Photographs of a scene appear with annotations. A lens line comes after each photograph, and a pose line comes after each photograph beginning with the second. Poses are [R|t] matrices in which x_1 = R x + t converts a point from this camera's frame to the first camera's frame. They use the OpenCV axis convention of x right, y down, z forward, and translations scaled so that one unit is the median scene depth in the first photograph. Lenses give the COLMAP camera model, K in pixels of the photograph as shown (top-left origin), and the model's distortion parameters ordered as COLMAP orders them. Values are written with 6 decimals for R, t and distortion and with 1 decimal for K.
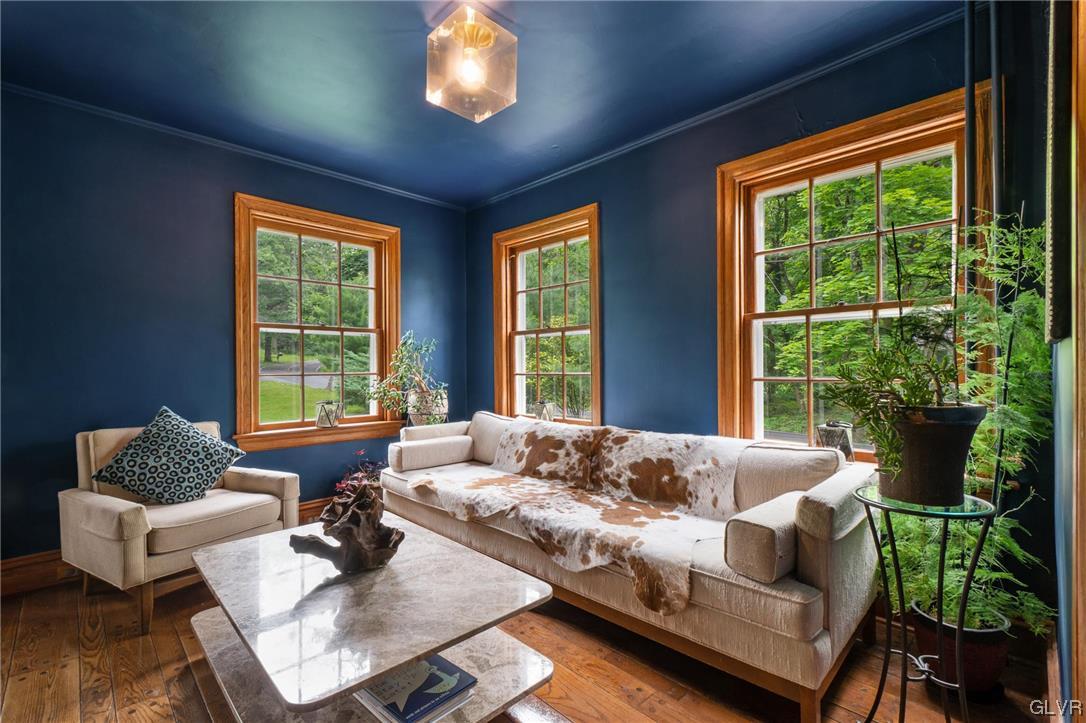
lens RADIAL K [[489.5, 0, 543.0], [0, 489.5, 361.5], [0, 0, 1]] dist [0.000209, 0.000016]
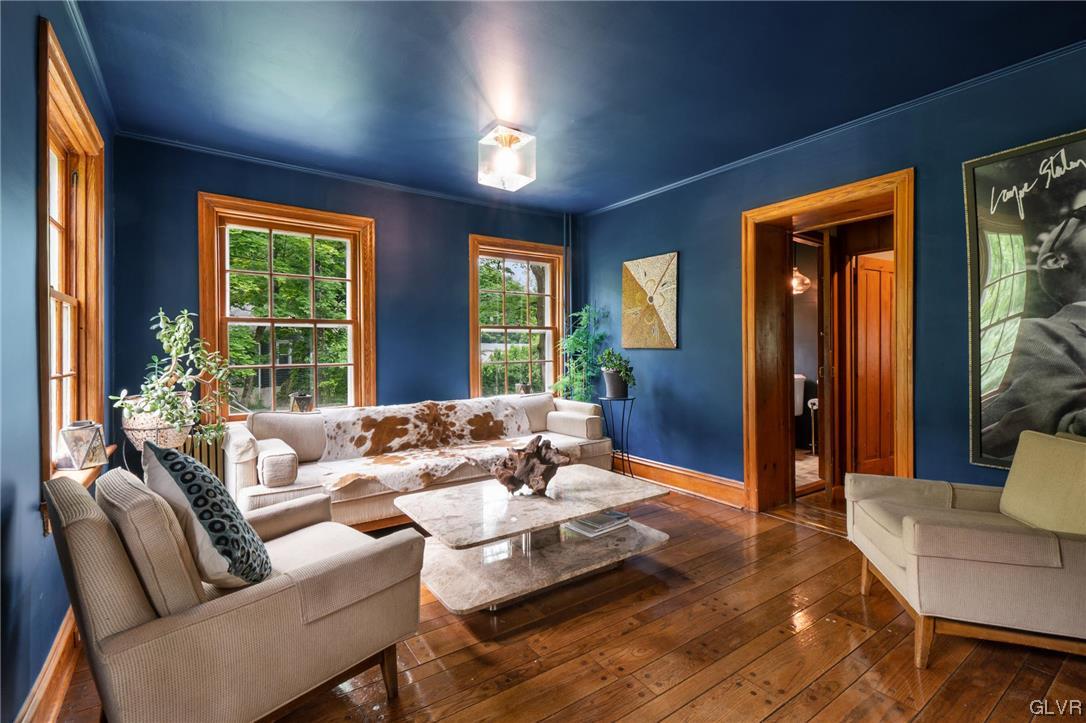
lens RADIAL K [[489.5, 0, 543.0], [0, 489.5, 361.5], [0, 0, 1]] dist [-0.001014, -0.000062]
pose [[0.152592, -0.012722, 0.988207, -1.220047], [0.001608, 0.999919, 0.012624, 0.006871], [-0.988288, -0.000337, 0.152600, 0.512850]]
